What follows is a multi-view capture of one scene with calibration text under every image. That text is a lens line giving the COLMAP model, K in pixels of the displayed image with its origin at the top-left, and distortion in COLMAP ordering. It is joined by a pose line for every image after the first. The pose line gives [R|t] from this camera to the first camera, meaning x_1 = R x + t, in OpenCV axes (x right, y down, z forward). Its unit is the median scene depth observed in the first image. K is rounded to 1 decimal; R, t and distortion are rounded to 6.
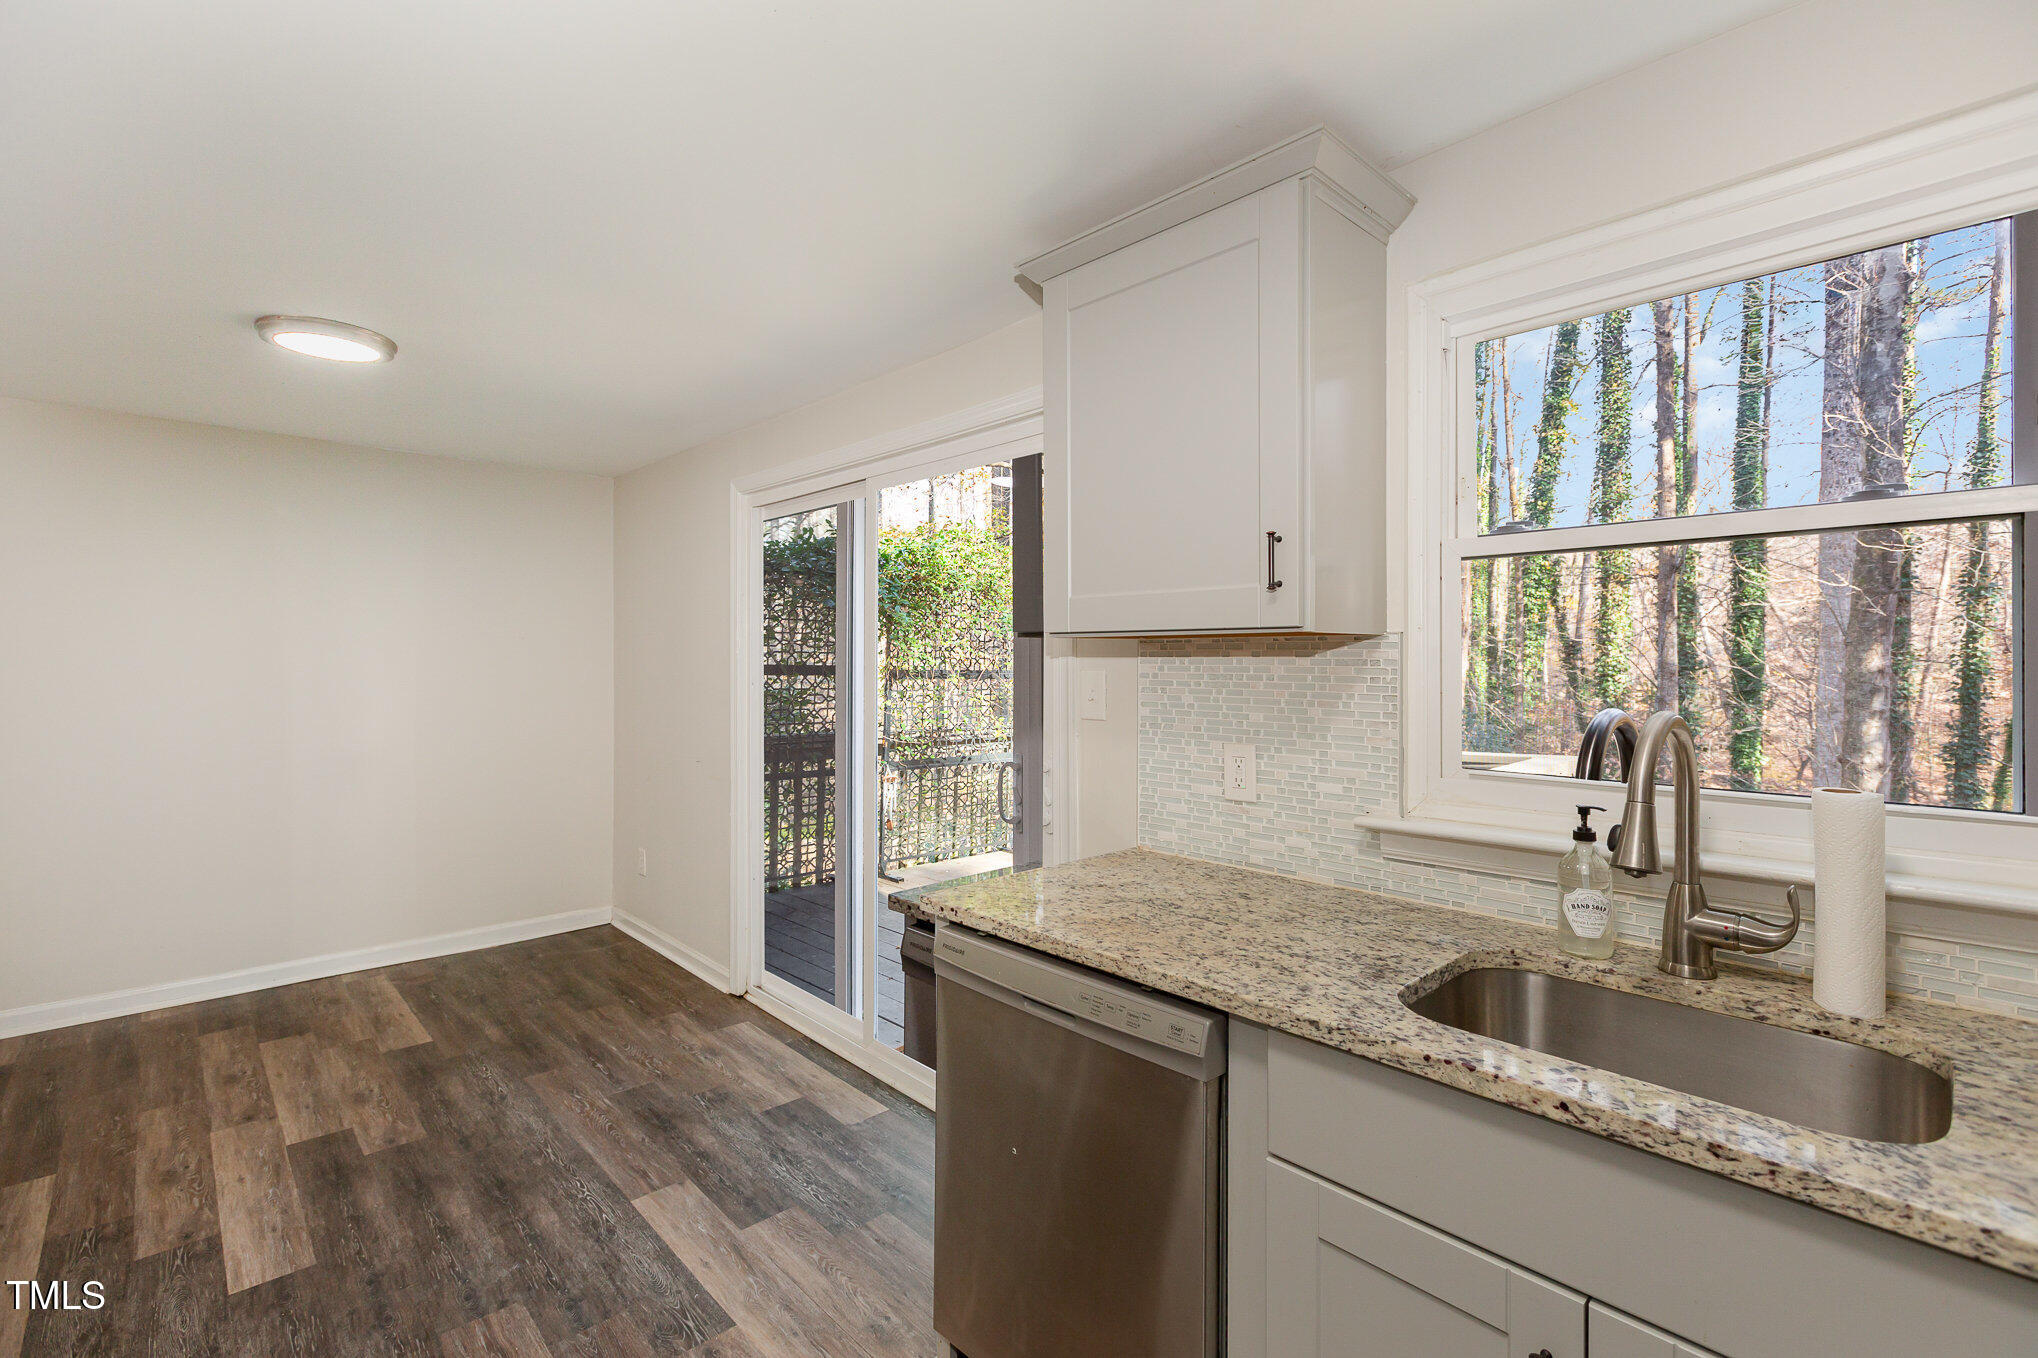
lens RADIAL K [[920.8, 0, 1018.6], [0, 920.8, 652.6], [0, 0, 1]] dist [0.007459, -0.001441]
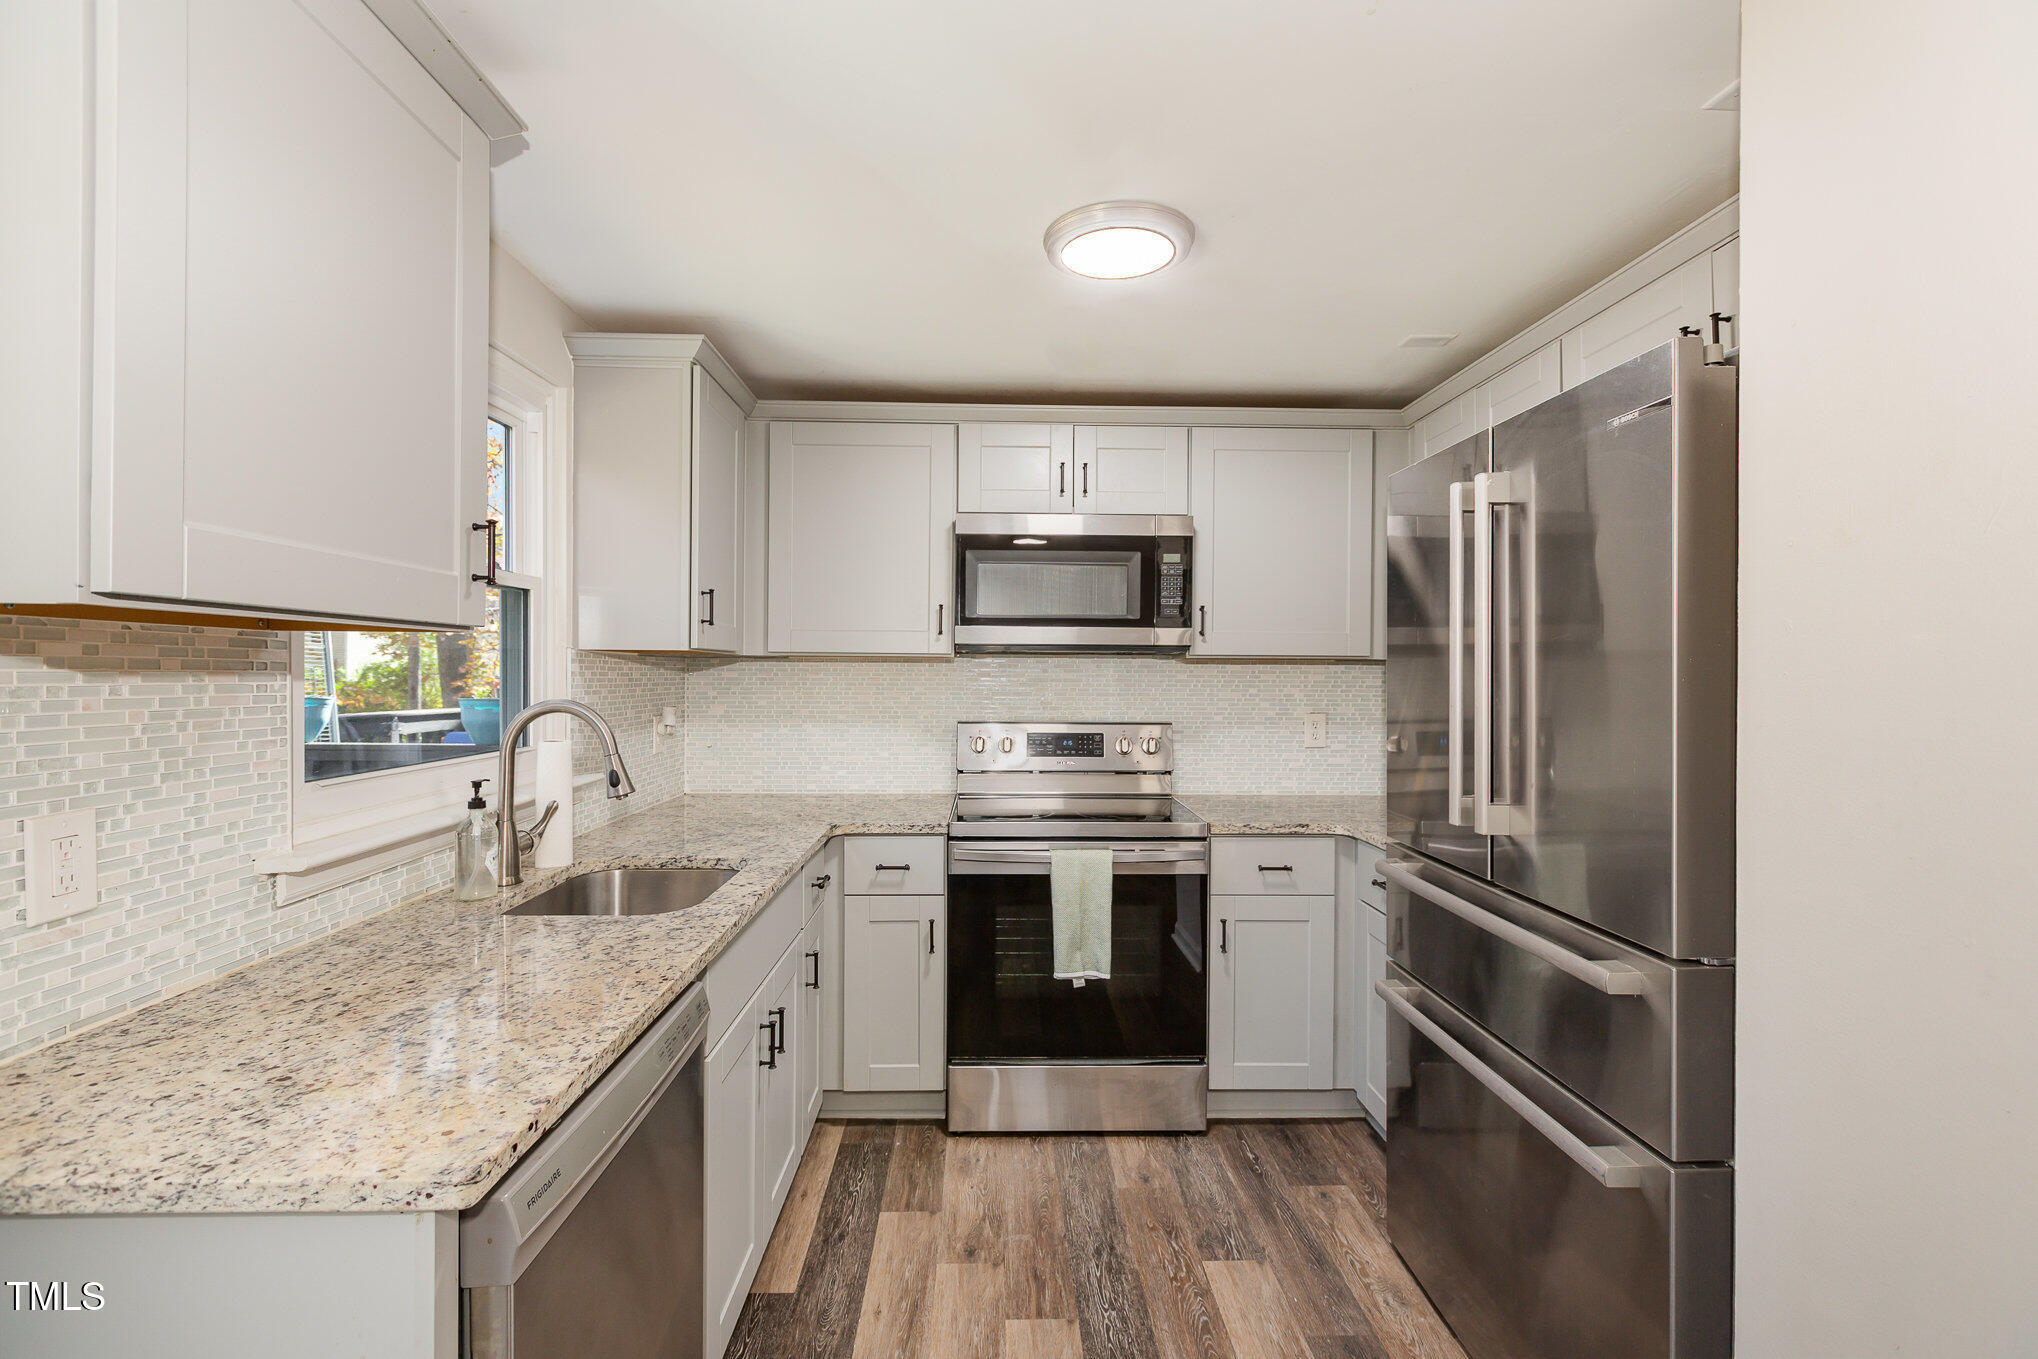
lens RADIAL K [[920.8, 0, 1017.6], [0, 920.8, 676.7], [0, 0, 1]] dist [0.007459, -0.001441]
pose [[-0.749926, -0.007736, 0.661476, -0.361223], [-0.009368, 0.999956, 0.001074, 0.008107], [-0.661455, -0.005391, -0.749965, 0.688171]]
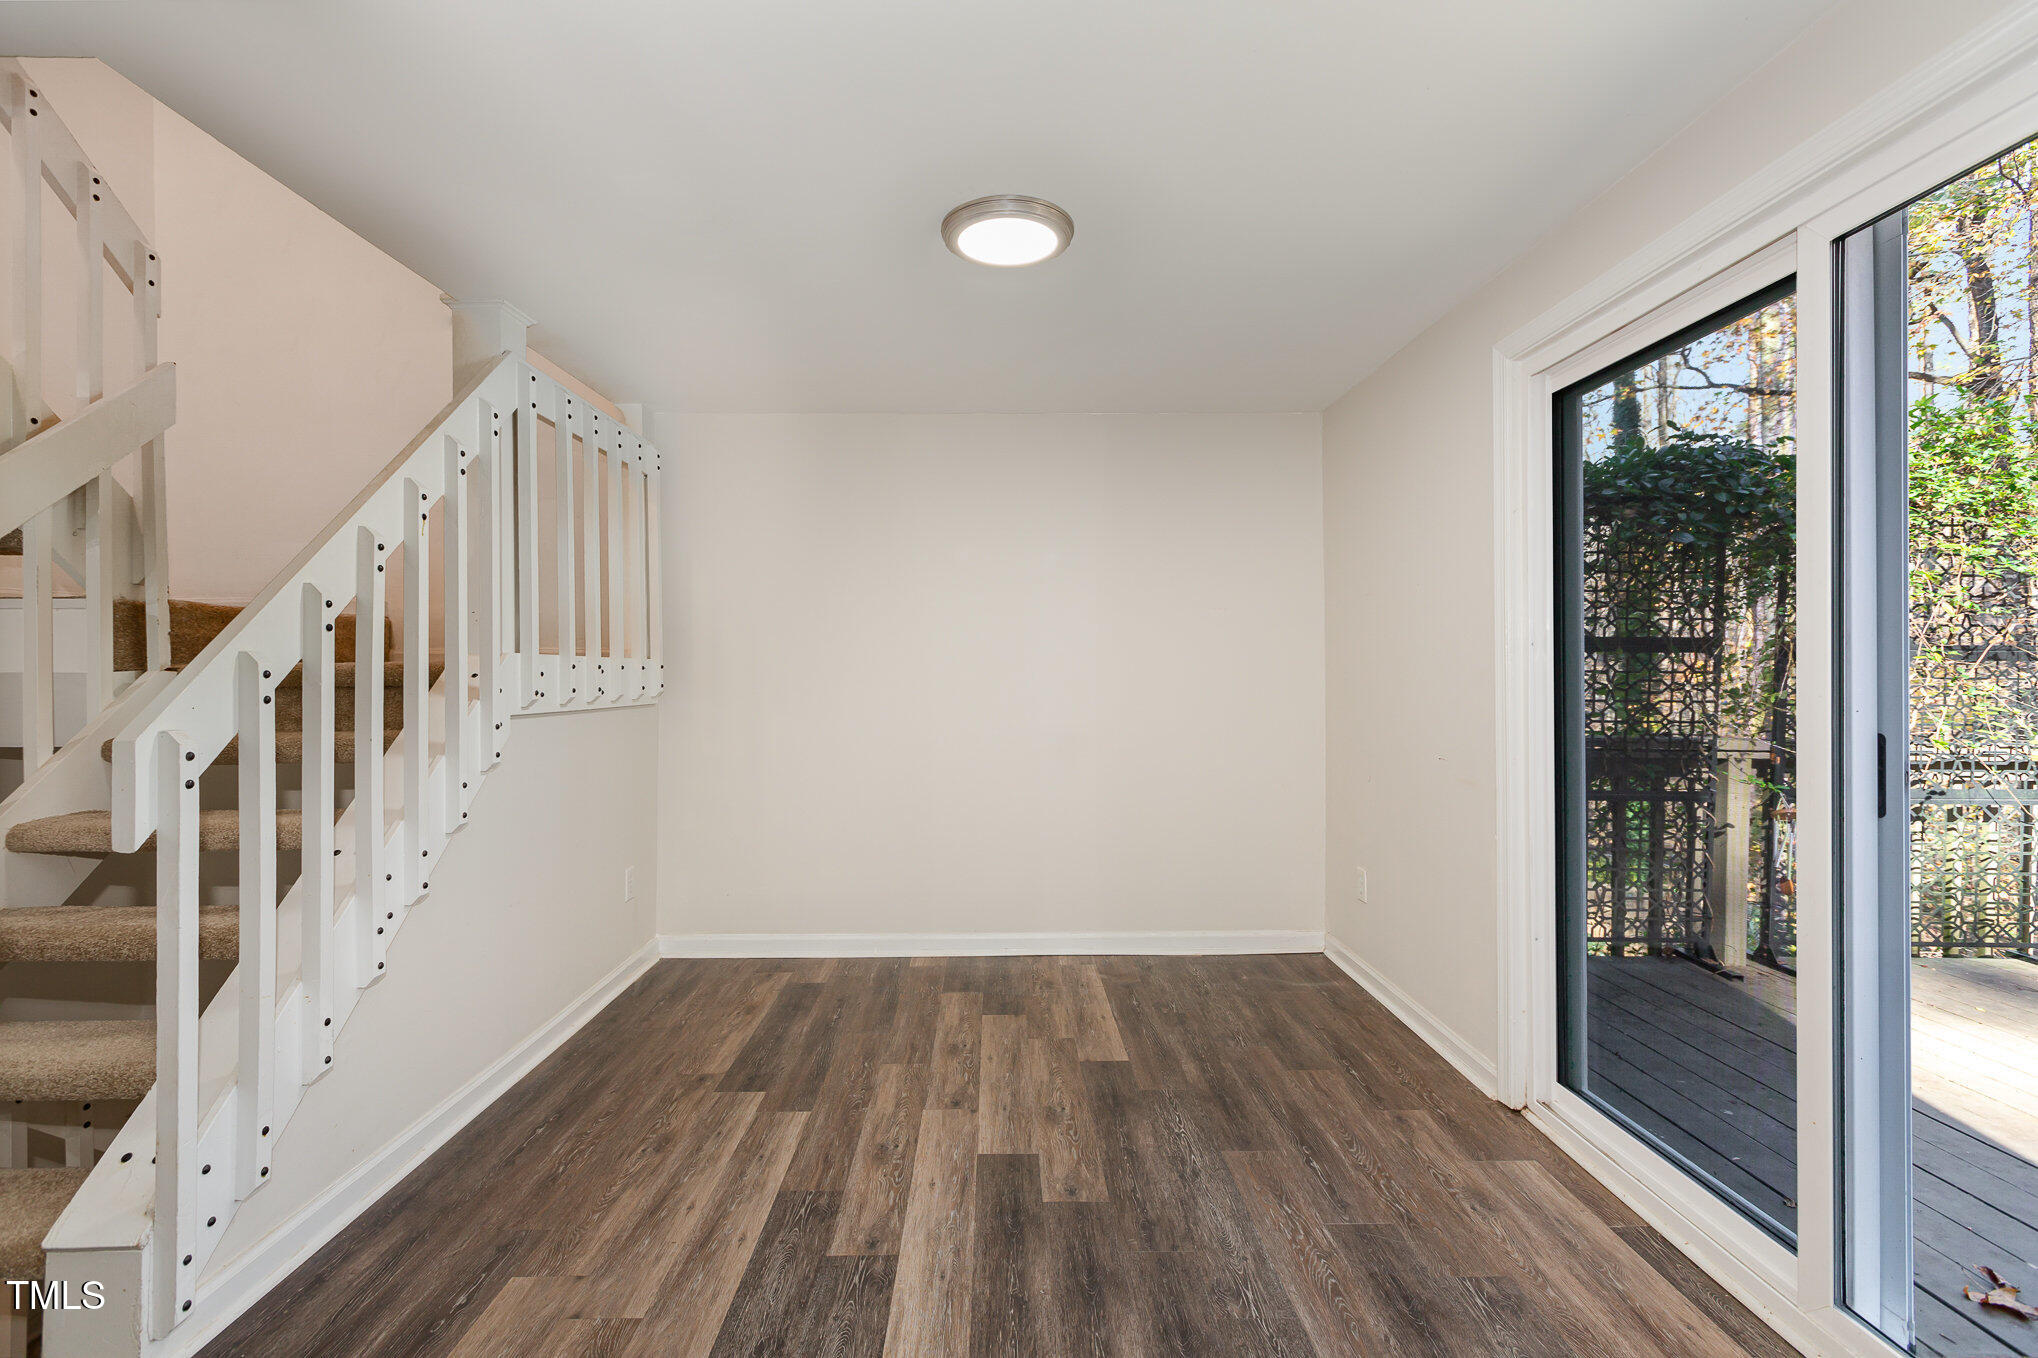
lens RADIAL K [[920.8, 0, 1005.6], [0, 920.8, 684.0], [0, 0, 1]] dist [0.007459, -0.001441]
pose [[0.738272, 0.001100, -0.674502, -0.153344], [0.010809, 0.999851, 0.013461, 0.061902], [0.674416, -0.017229, 0.738151, 0.324514]]
